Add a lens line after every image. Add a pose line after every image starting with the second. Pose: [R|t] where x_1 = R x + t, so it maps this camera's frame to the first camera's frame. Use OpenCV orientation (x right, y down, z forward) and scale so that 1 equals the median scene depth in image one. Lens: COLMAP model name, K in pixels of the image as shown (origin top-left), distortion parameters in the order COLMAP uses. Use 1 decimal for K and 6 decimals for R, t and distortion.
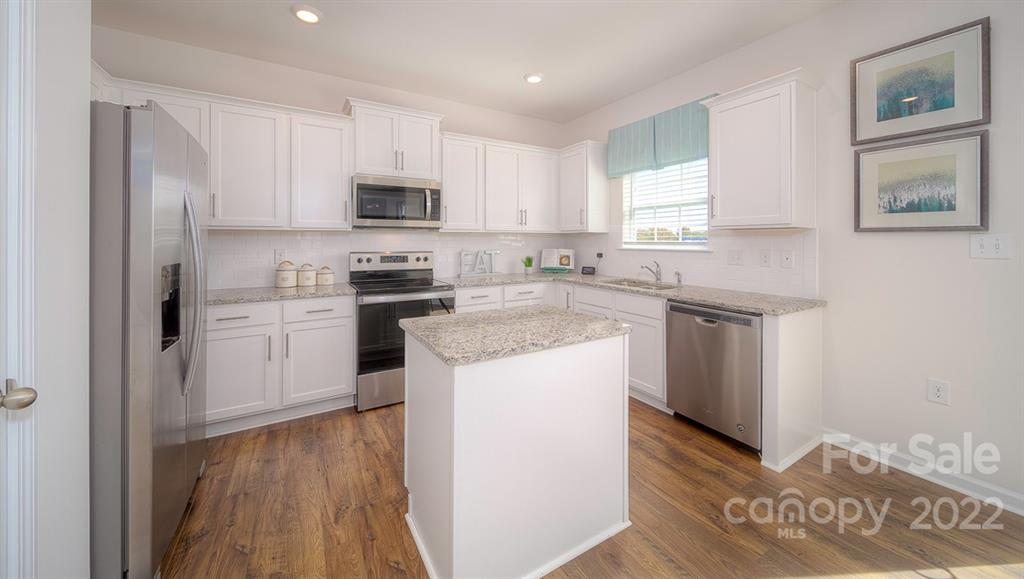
lens RADIAL K [[360.0, 0, 512.5], [0, 360.0, 244.8], [0, 0, 1]] dist [-0.001798, -0.000433]
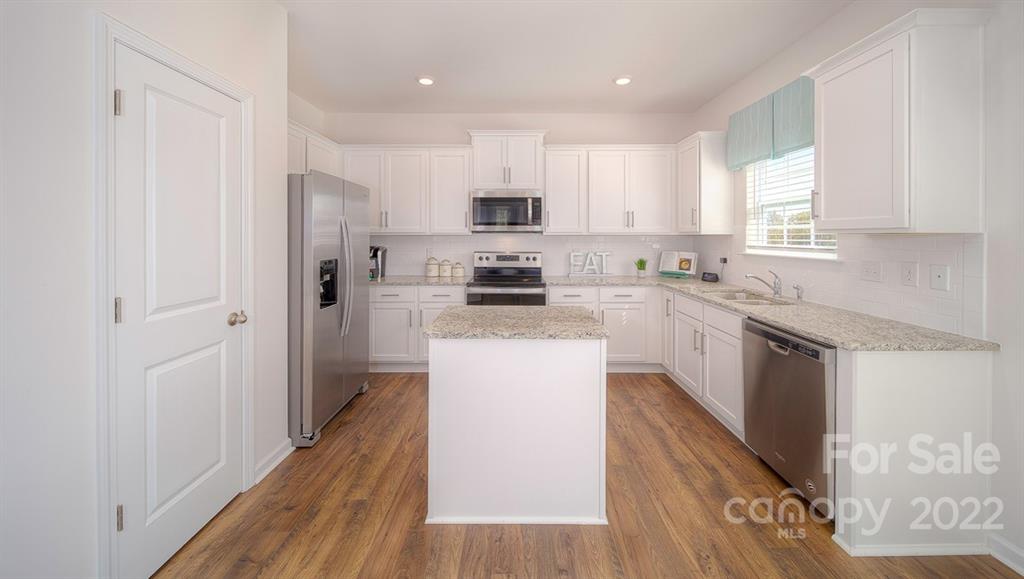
lens RADIAL K [[365.5, 0, 514.4], [0, 365.5, 243.3], [0, 0, 1]] dist [0.000460, -0.000366]
pose [[0.854471, 0.009522, -0.519412, 0.335085], [-0.005544, 0.999942, 0.009211, -0.021209], [0.519470, -0.004991, 0.854474, -0.019828]]
